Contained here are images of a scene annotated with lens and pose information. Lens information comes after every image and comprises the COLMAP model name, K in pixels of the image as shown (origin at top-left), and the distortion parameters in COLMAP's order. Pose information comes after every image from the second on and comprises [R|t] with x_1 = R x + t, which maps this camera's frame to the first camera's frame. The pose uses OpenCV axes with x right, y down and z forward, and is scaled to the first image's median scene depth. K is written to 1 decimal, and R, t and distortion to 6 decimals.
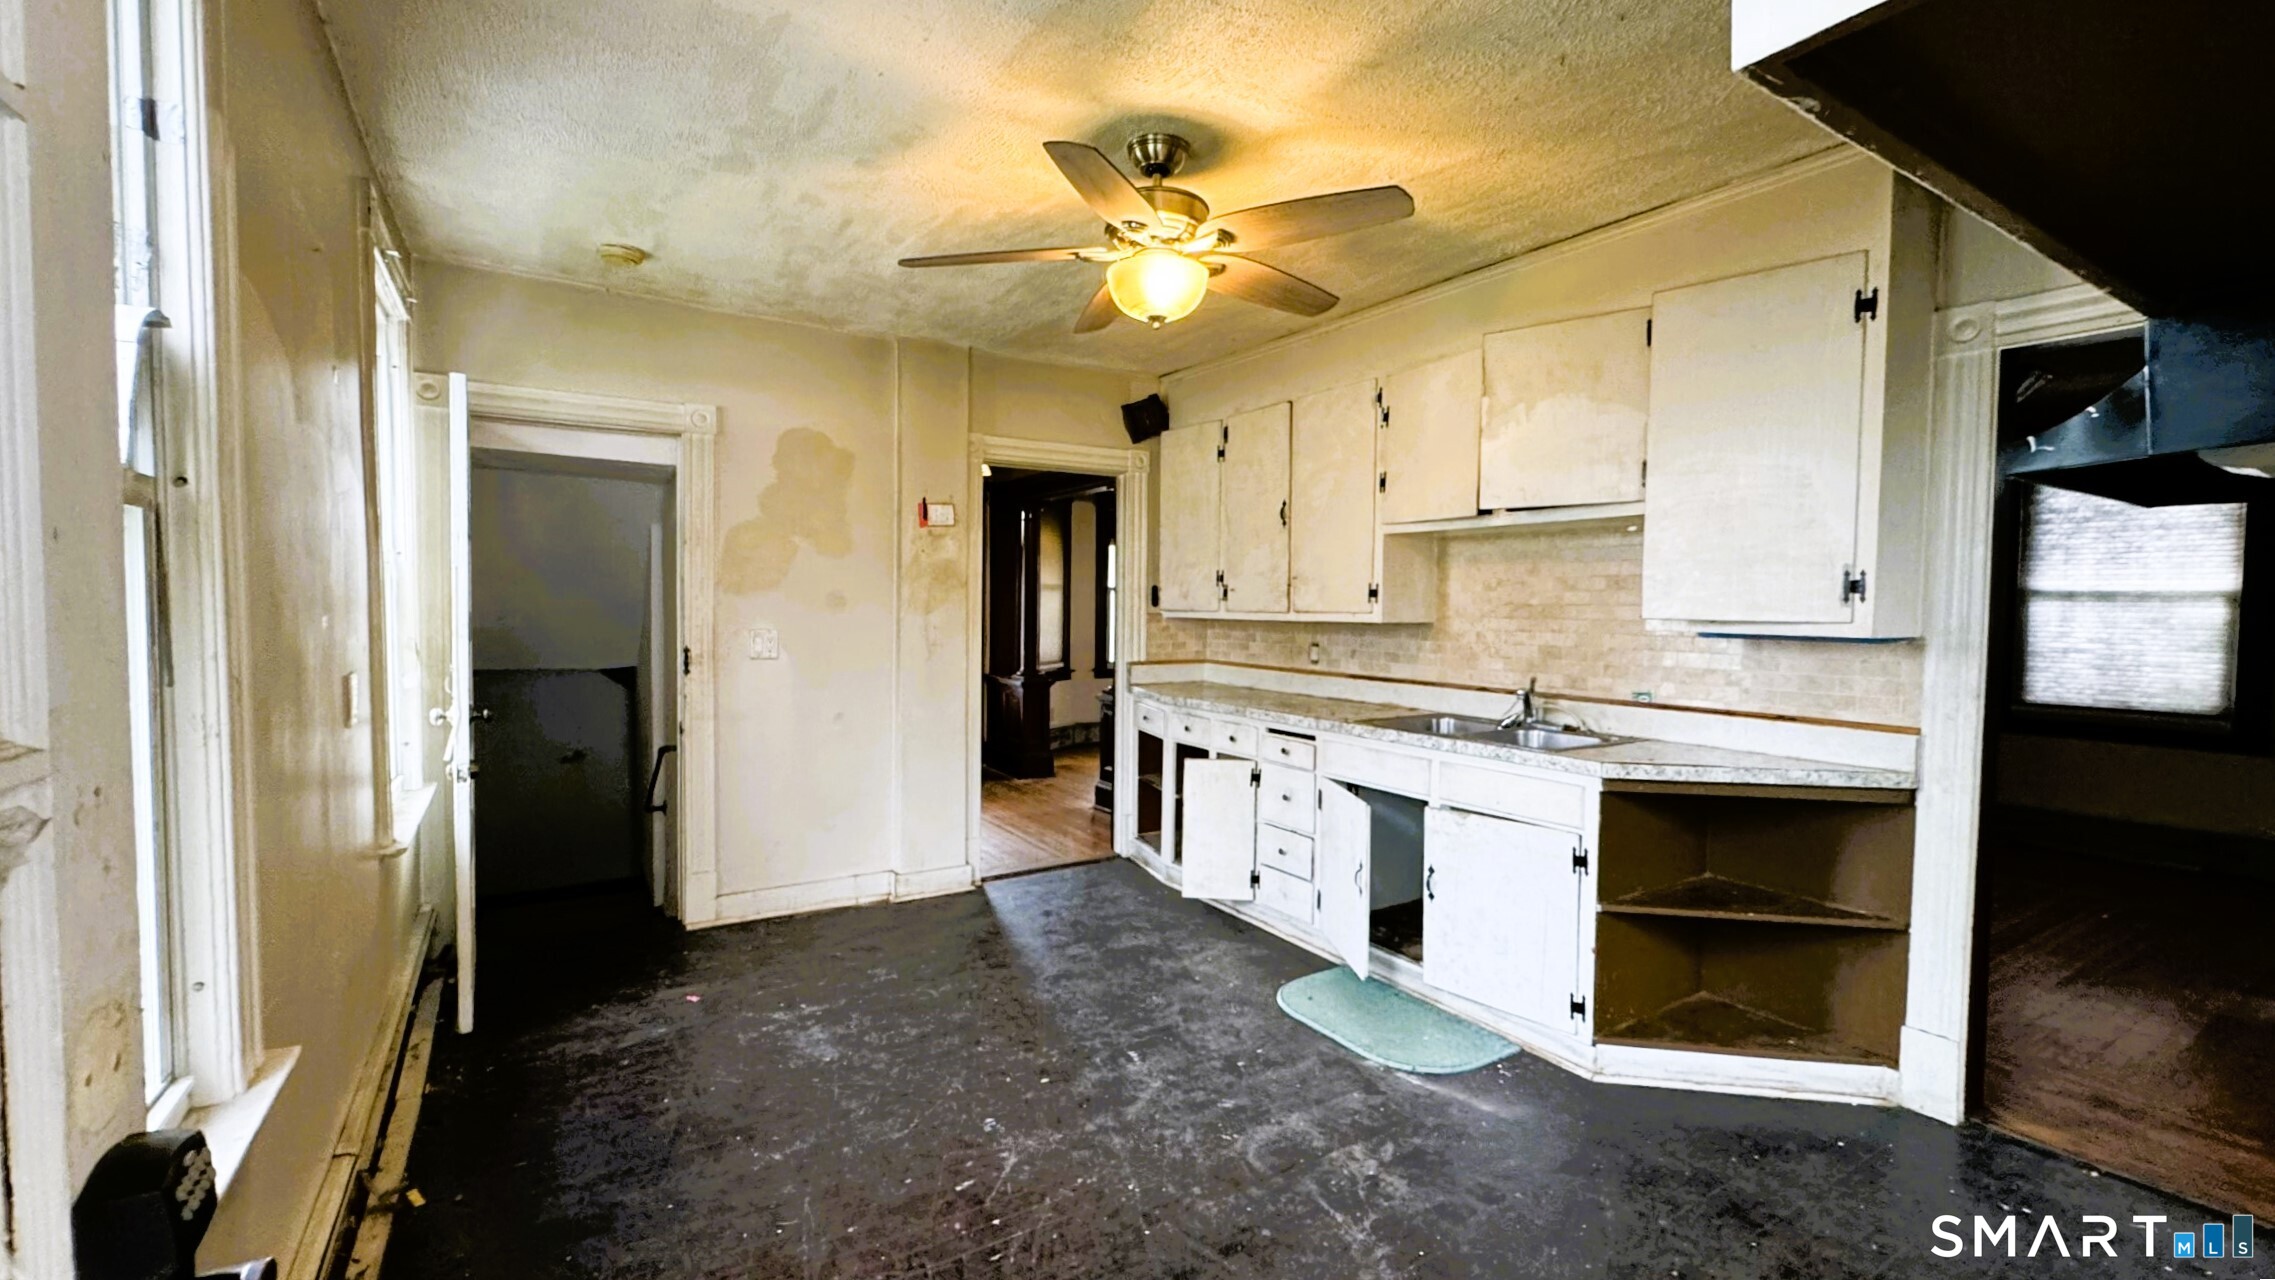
lens RADIAL K [[946.4, 0, 1130.2], [0, 946.4, 643.9], [0, 0, 1]] dist [-0.007506, 0.000380]
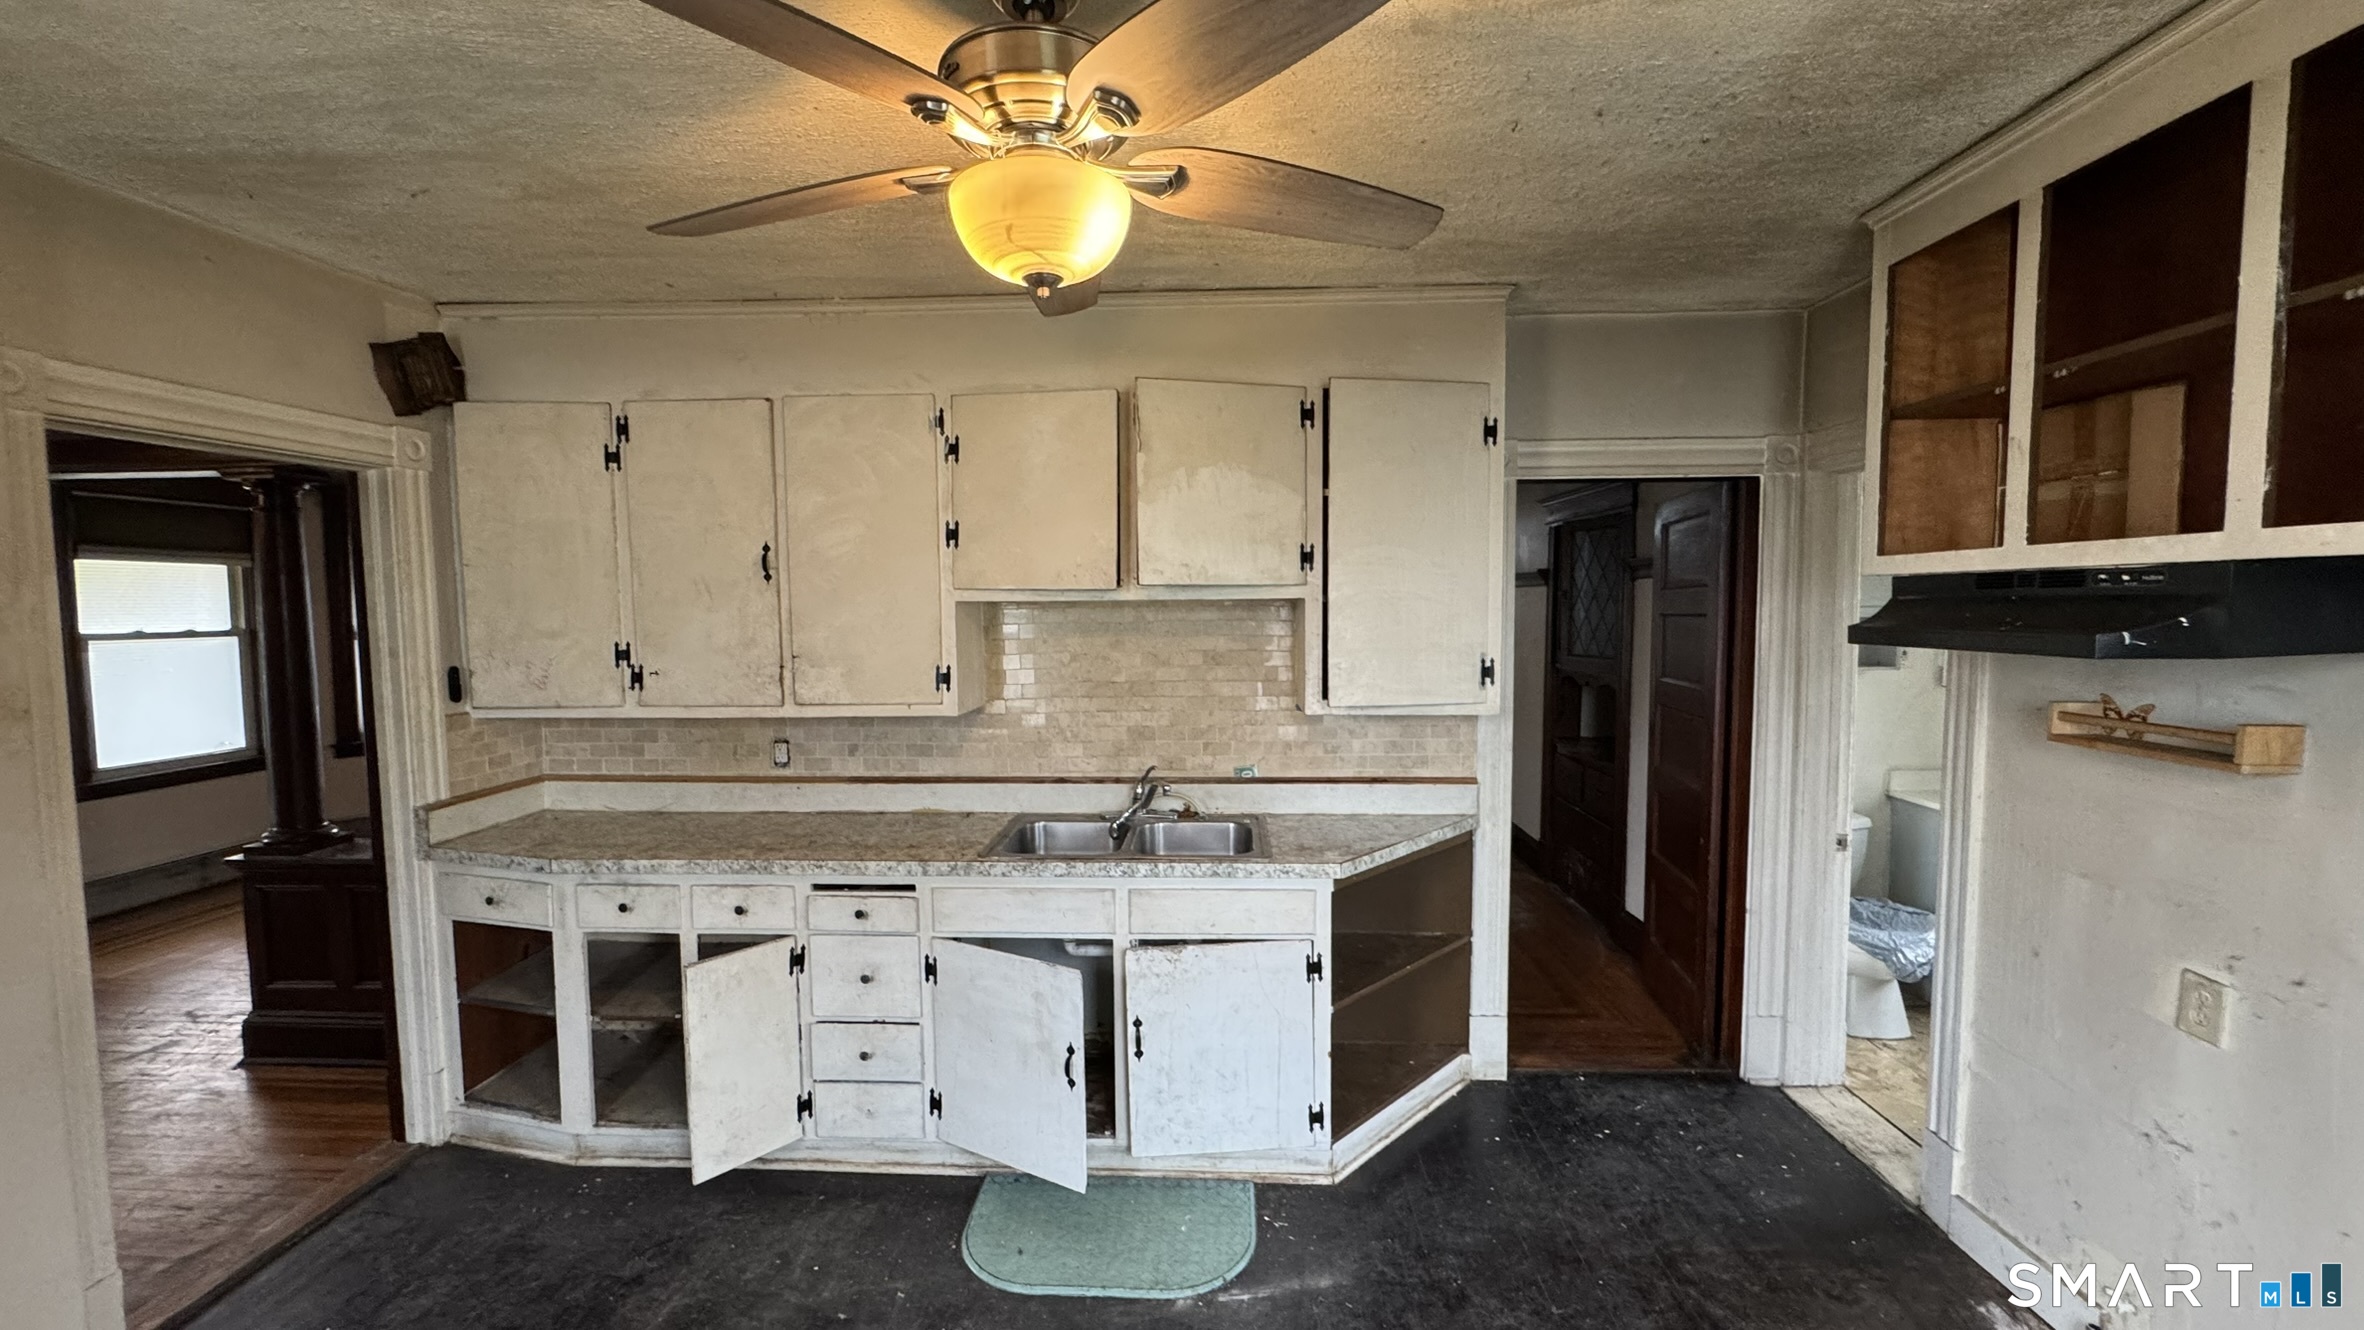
lens RADIAL K [[949.6, 0, 1174.9], [0, 949.6, 668.3], [0, 0, 1]] dist [-0.005181, 0.000710]
pose [[0.571007, -0.073143, 0.817680, -0.268120], [0.049878, 0.997274, 0.054378, -0.095727], [-0.819429, 0.009734, 0.573099, 0.413761]]
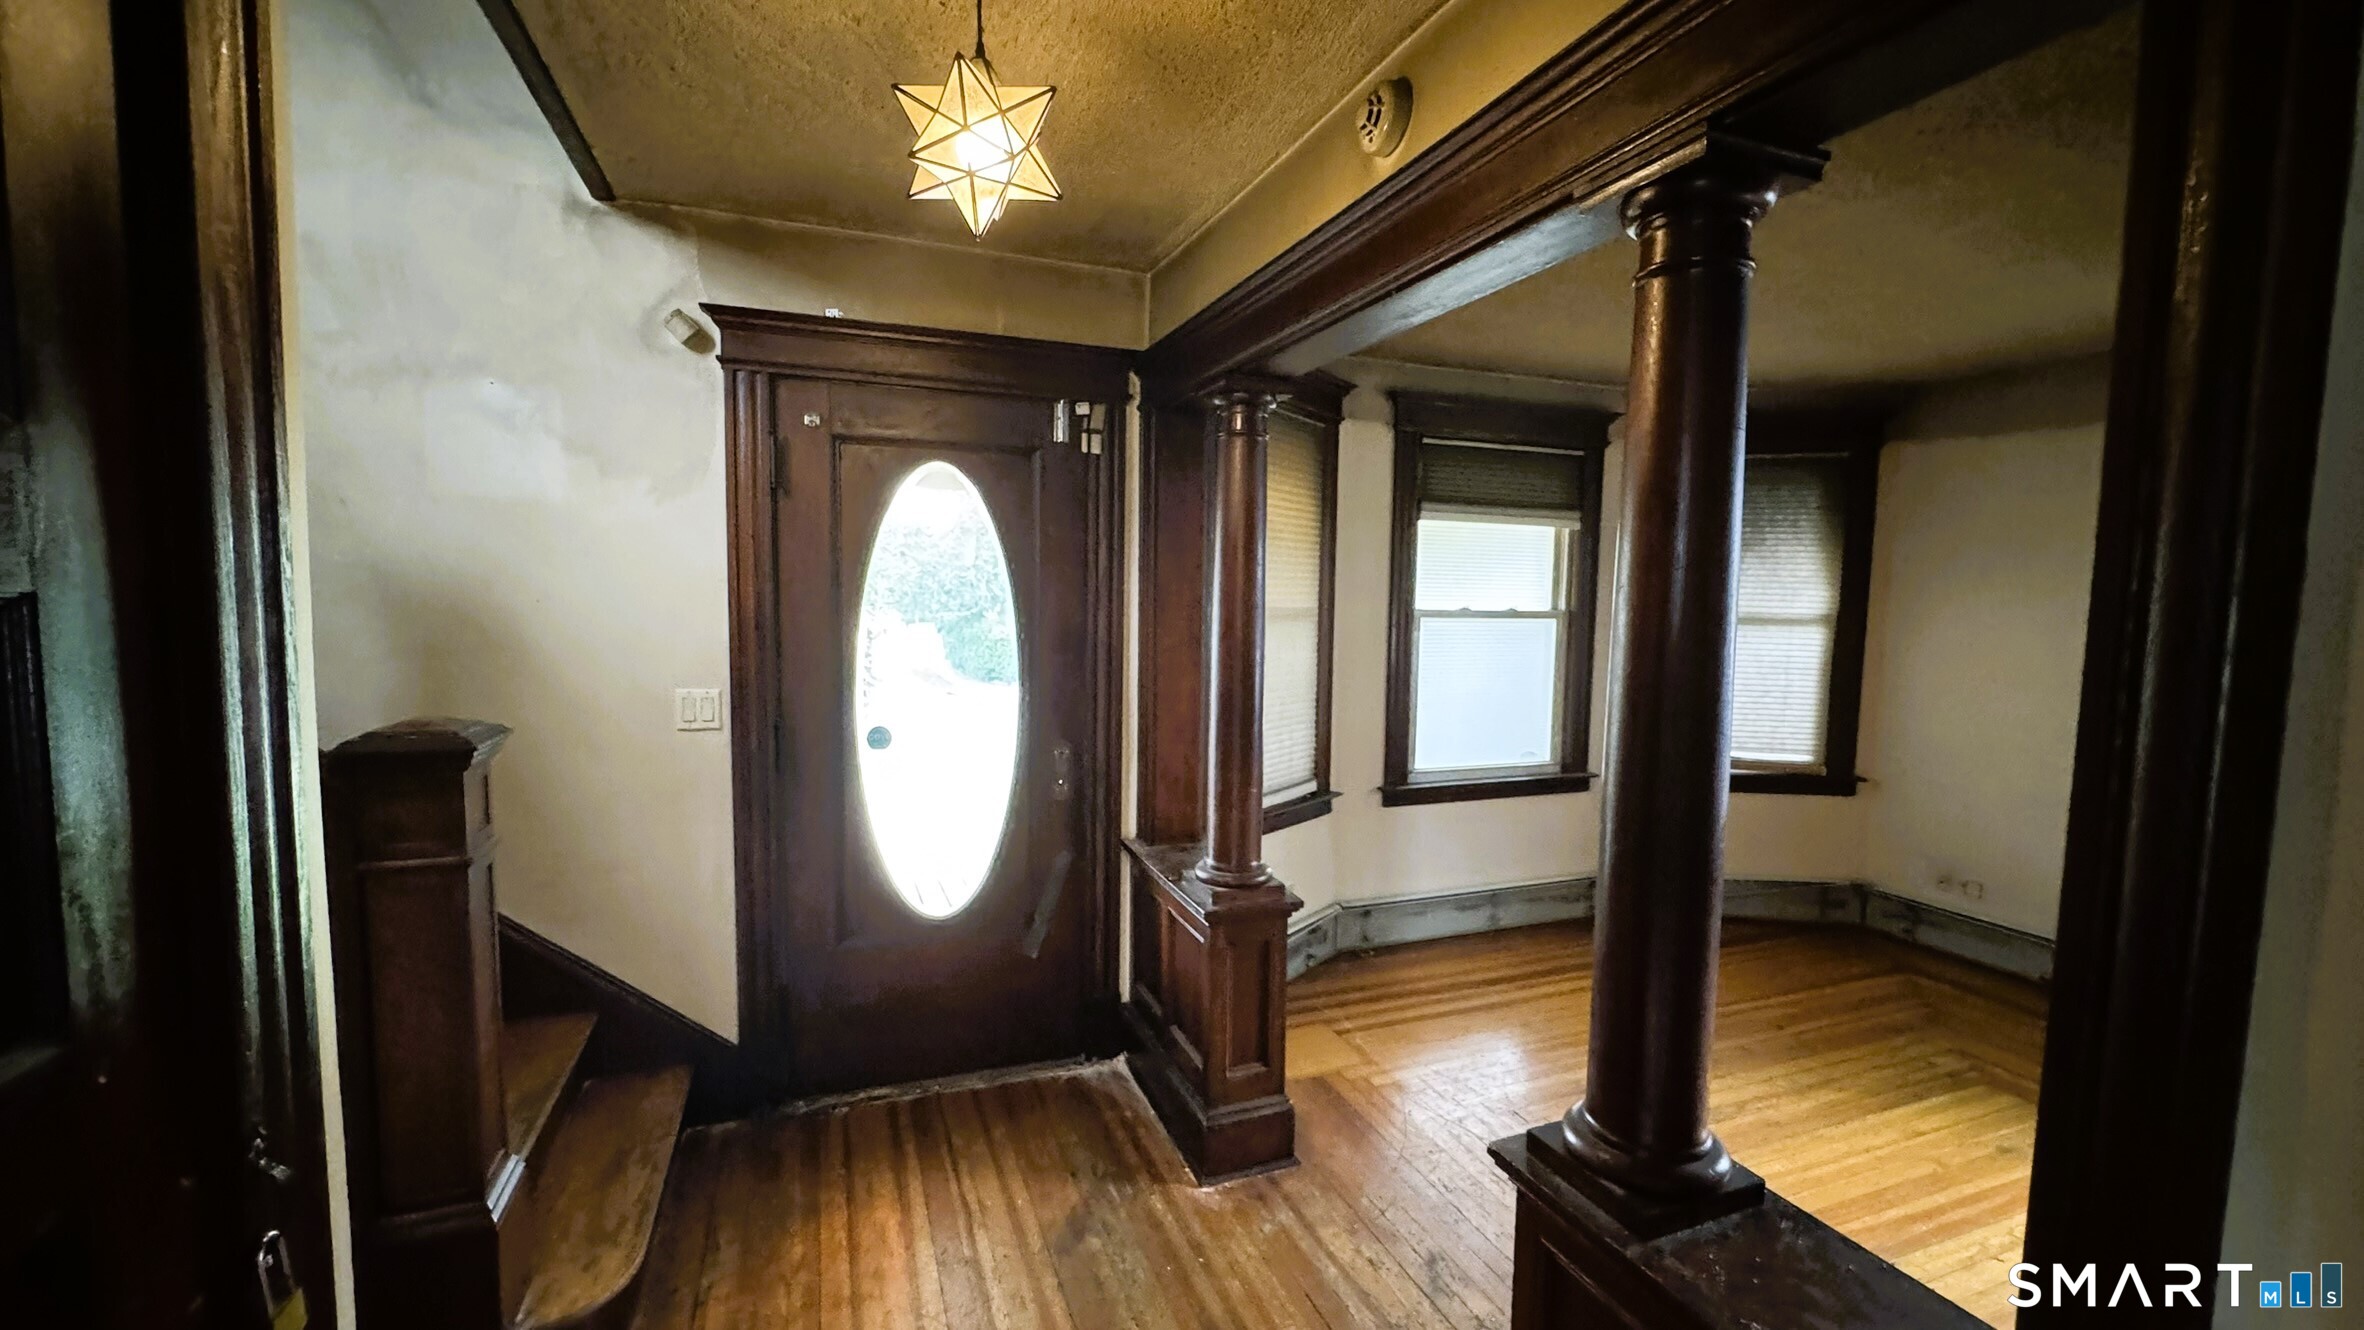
lens RADIAL K [[949.6, 0, 1184.1], [0, 949.6, 668.2], [0, 0, 1]] dist [-0.005181, 0.000710]
pose [[0.981607, 0.014963, -0.190325, -0.110299], [-0.008907, 0.999428, 0.032634, -0.113361], [0.190704, -0.030338, 0.981179, 1.278490]]
